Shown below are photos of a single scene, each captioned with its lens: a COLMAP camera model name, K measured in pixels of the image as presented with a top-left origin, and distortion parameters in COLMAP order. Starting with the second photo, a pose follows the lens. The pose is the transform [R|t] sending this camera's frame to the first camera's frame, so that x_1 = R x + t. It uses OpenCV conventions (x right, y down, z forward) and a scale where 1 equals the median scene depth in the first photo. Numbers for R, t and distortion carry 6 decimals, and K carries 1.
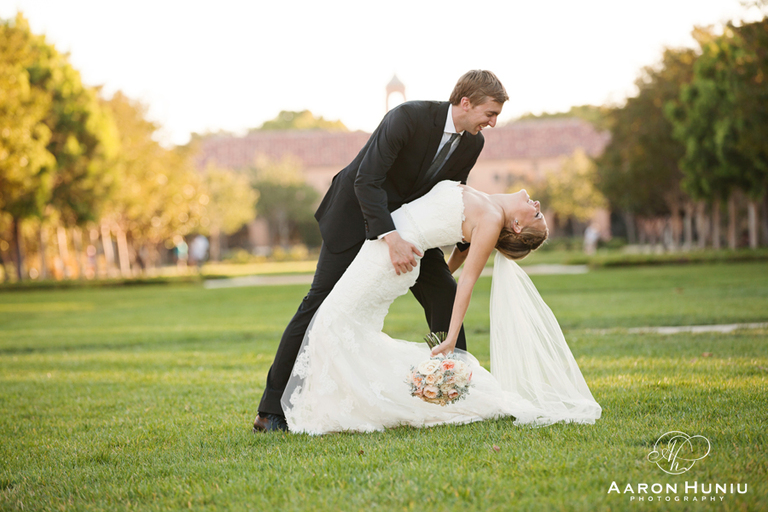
lens RADIAL K [[4490.0, 0, 399.1], [0, 4490.0, 253.9], [0, 0, 1]] dist [1.573275, 0.000000]
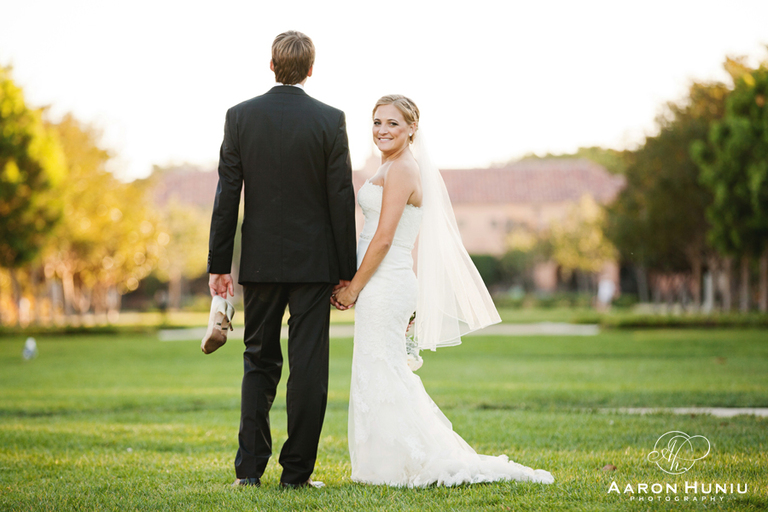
lens RADIAL K [[3553.6, 0, 384.9], [0, 3553.6, 249.3], [0, 0, 1]] dist [1.206821, 0.000000]
pose [[0.999602, 0.027549, 0.006072, -0.004094], [-0.027447, 0.999491, -0.016260, 0.000116], [-0.006517, 0.016087, 0.999849, 0.305113]]
